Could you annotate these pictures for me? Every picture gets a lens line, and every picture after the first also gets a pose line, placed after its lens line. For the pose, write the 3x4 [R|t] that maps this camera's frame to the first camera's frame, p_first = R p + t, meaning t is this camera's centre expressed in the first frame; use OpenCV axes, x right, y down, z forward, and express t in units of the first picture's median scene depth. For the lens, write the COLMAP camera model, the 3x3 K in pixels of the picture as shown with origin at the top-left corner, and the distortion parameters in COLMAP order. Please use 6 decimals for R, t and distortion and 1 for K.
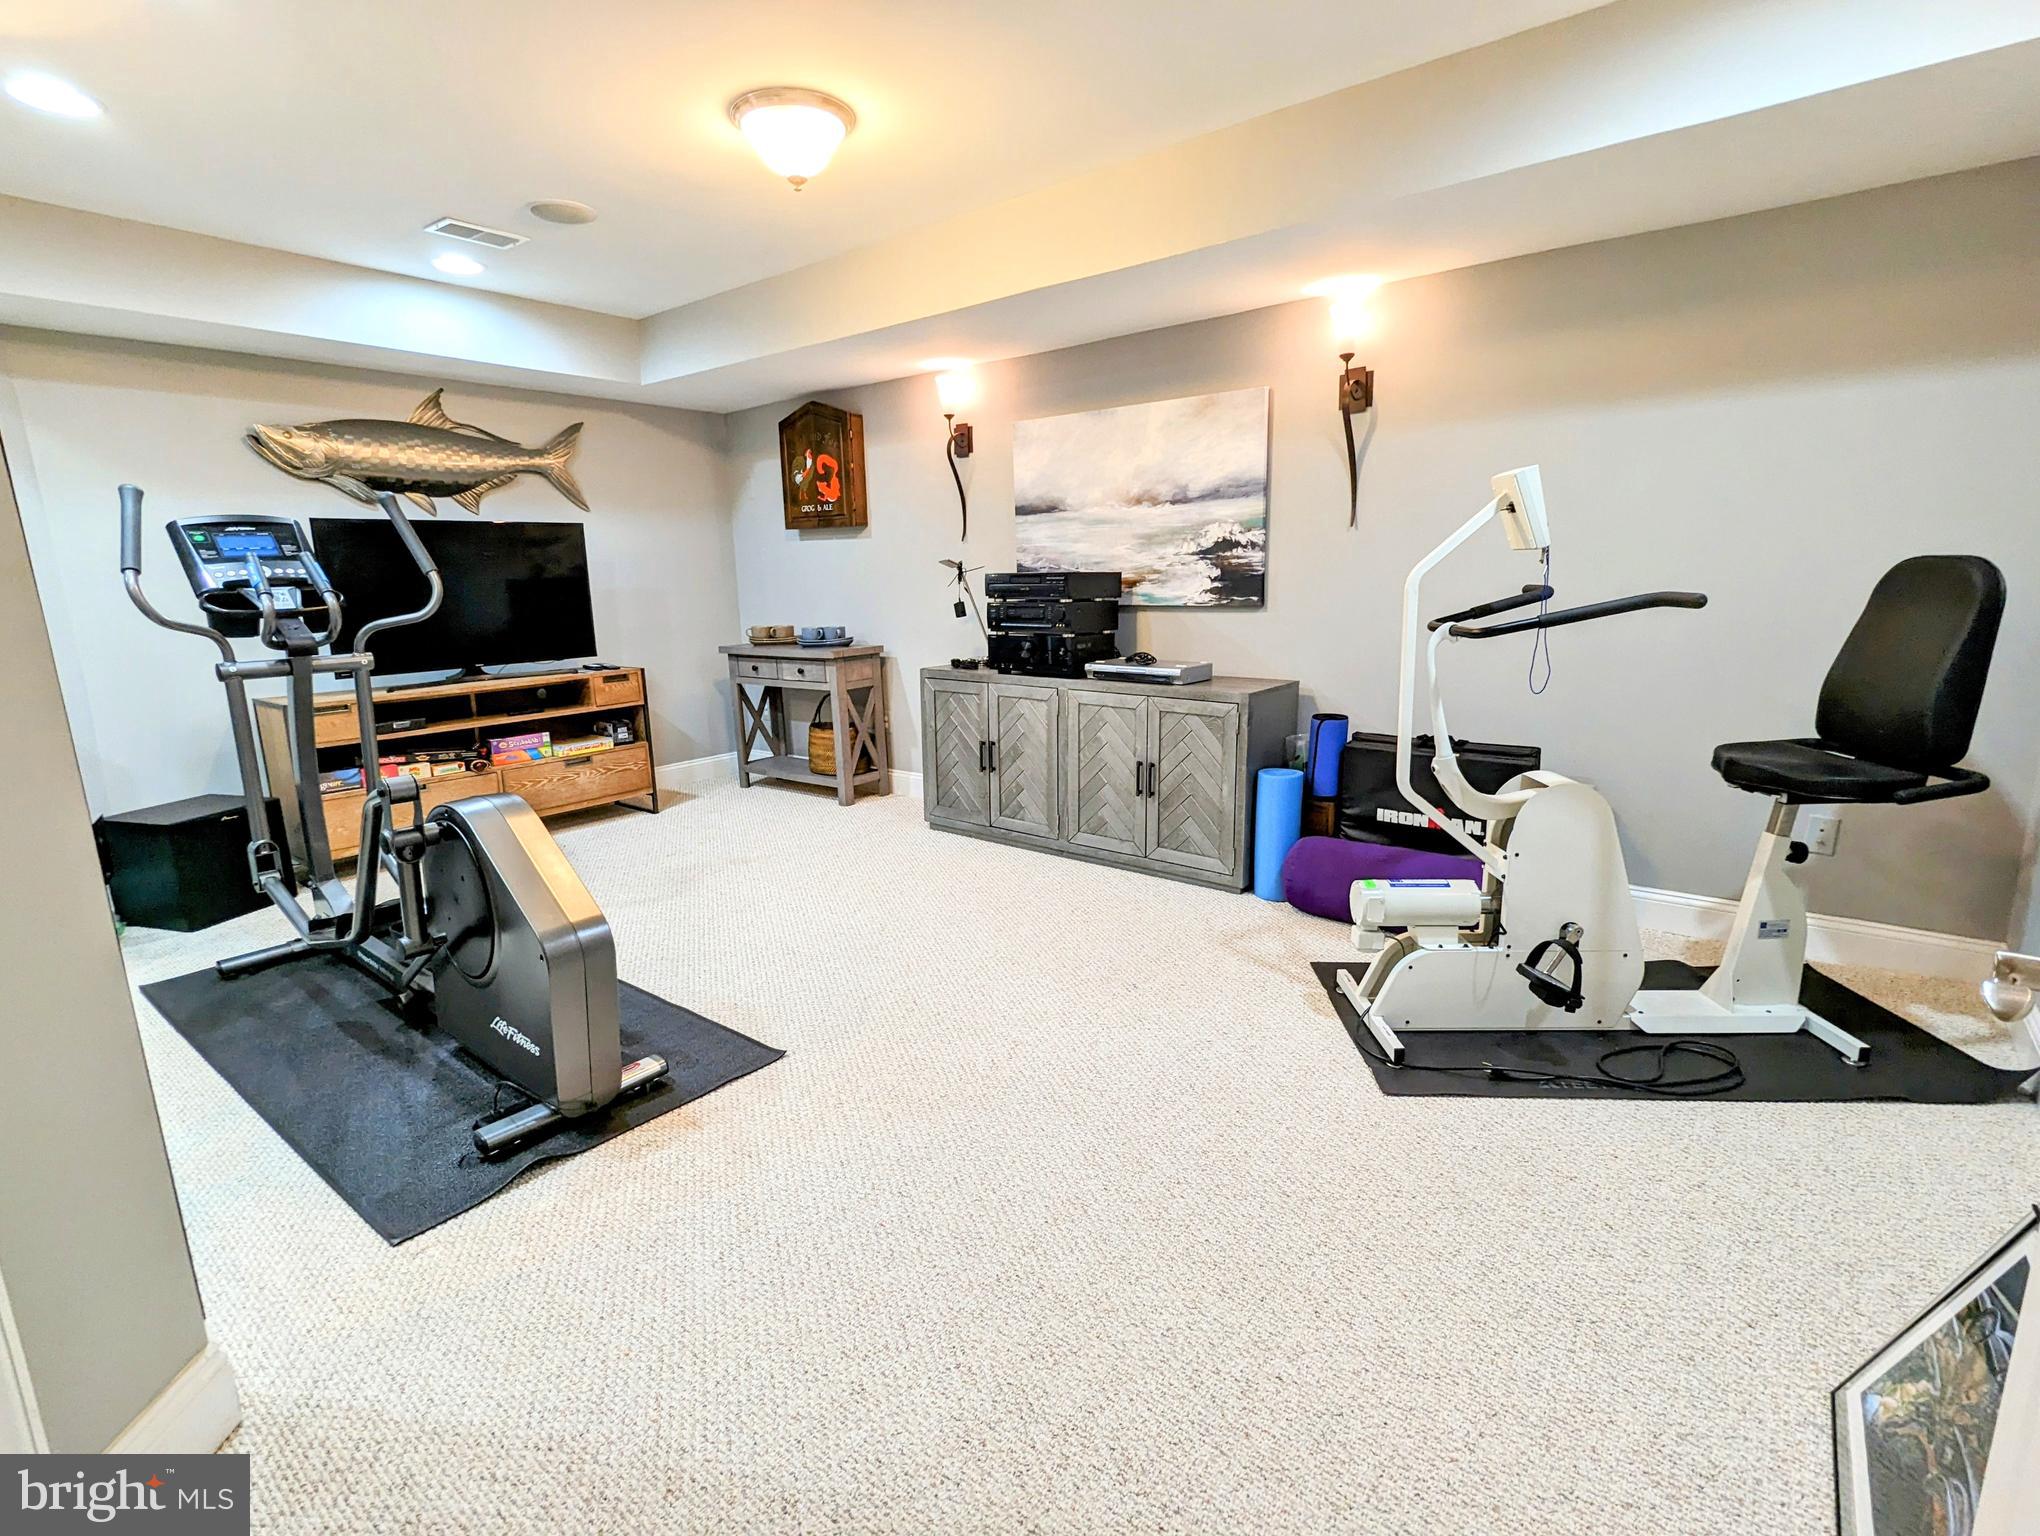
lens RADIAL K [[981.4, 0, 1020.0], [0, 981.4, 768.0], [0, 0, 1]] dist [0.000723, -0.000026]
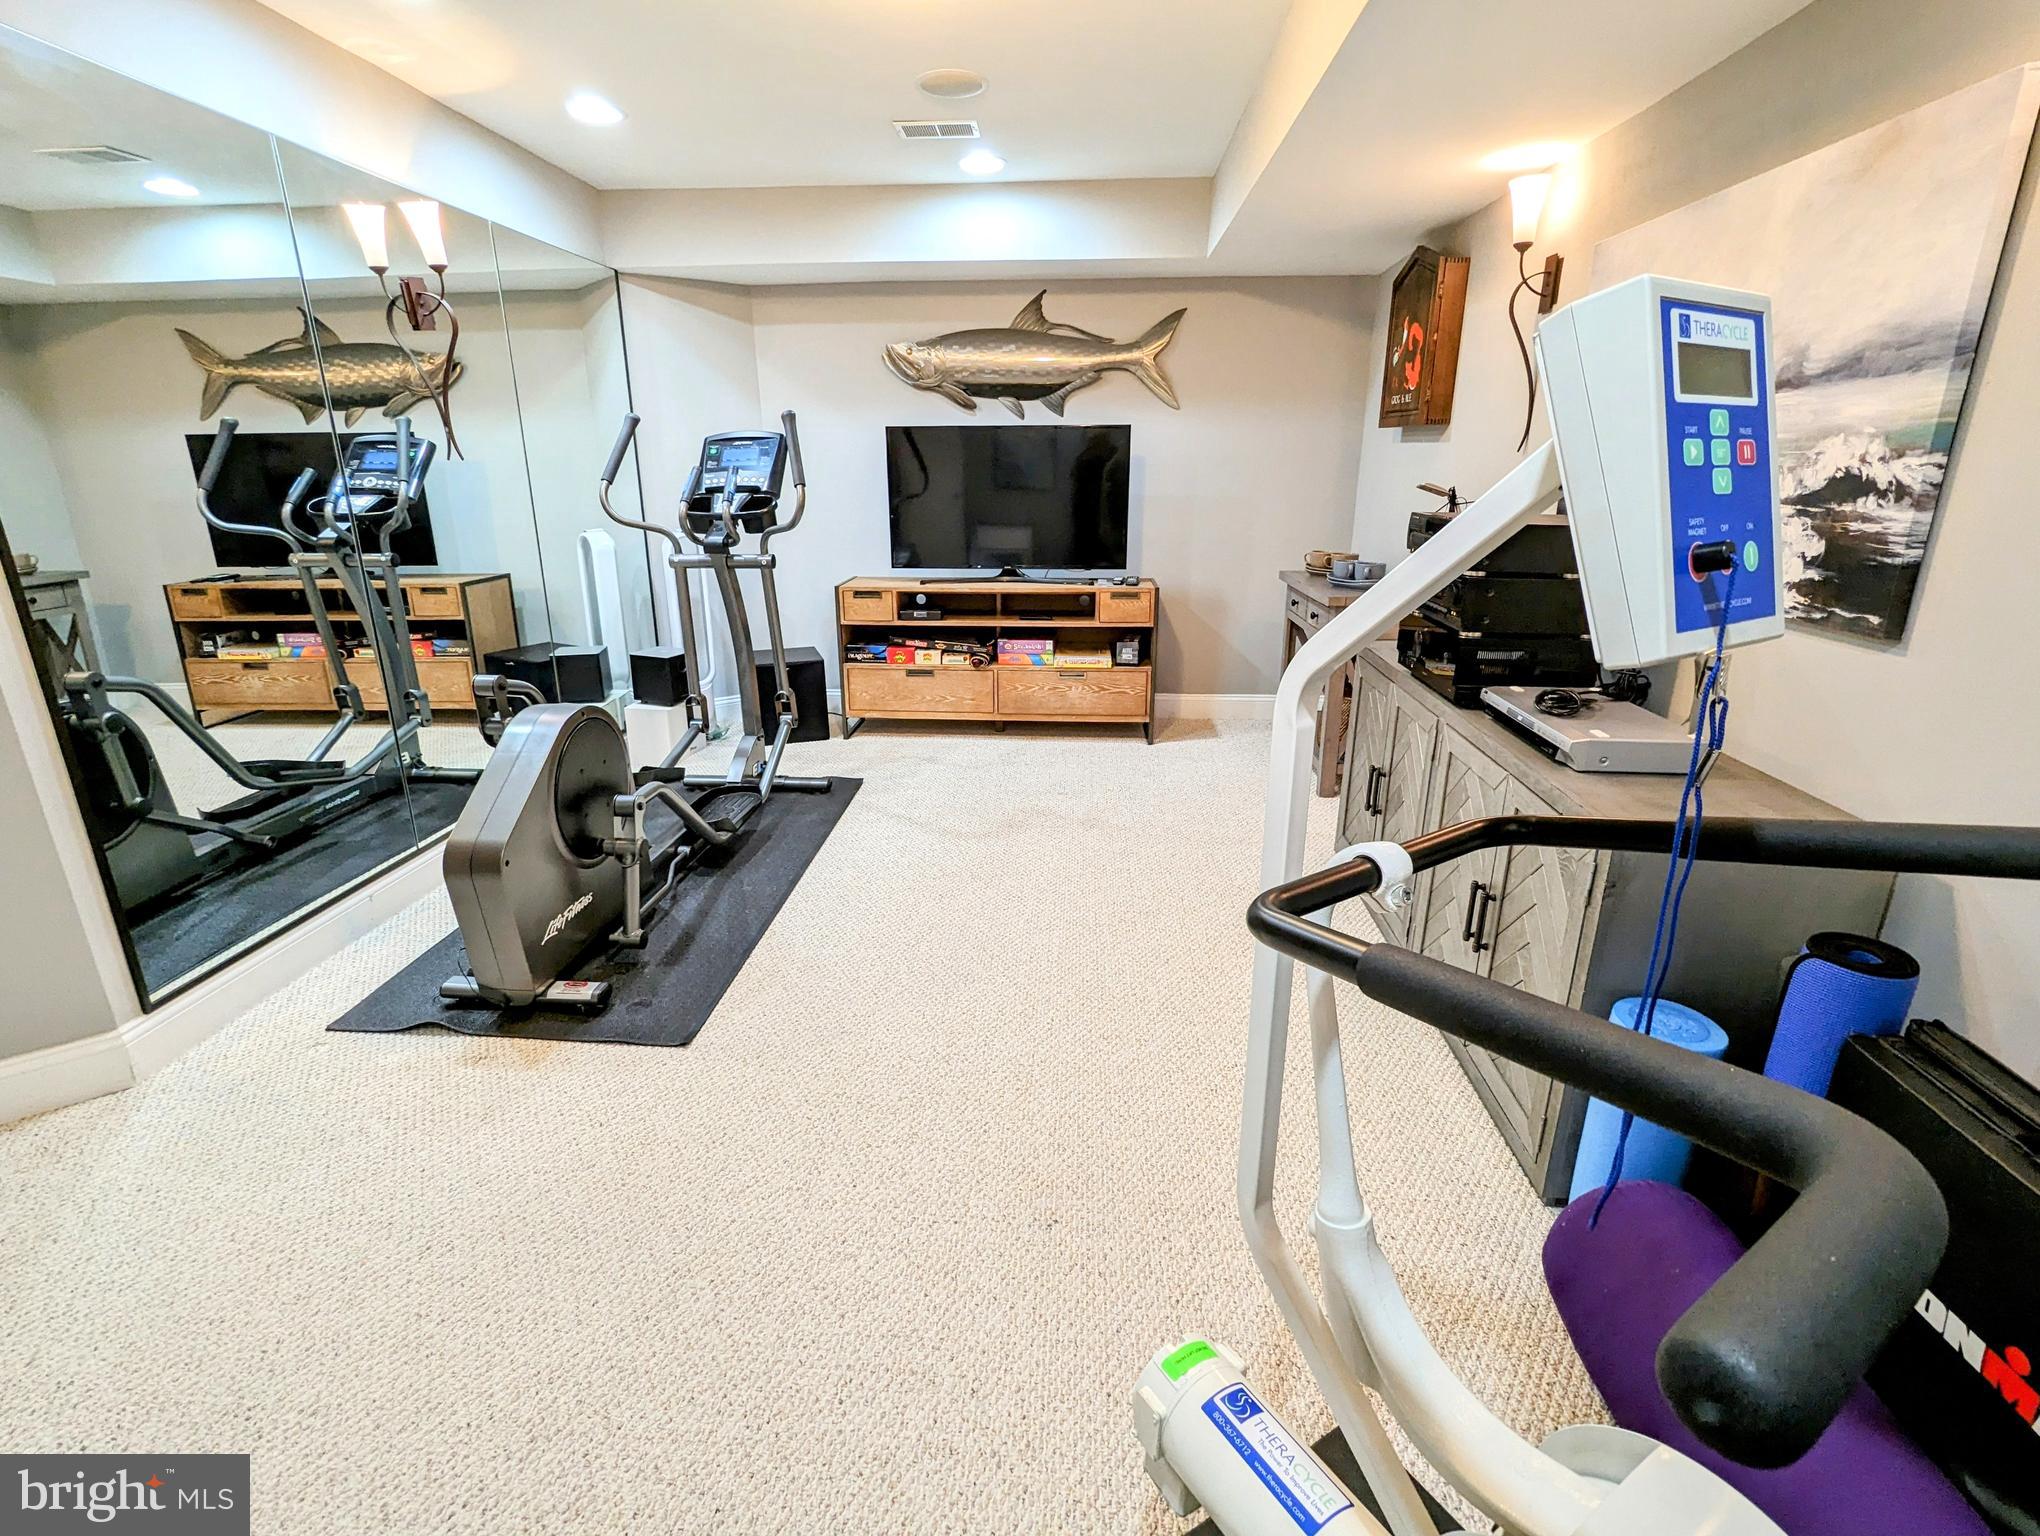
lens RADIAL K [[981.4, 0, 1020.0], [0, 981.4, 768.0], [0, 0, 1]] dist [0.000723, -0.000026]
pose [[0.561436, 0.270874, -0.781931, 0.353473], [-0.175520, 0.962390, 0.207362, -0.124195], [0.808692, 0.020824, 0.587864, 0.418803]]
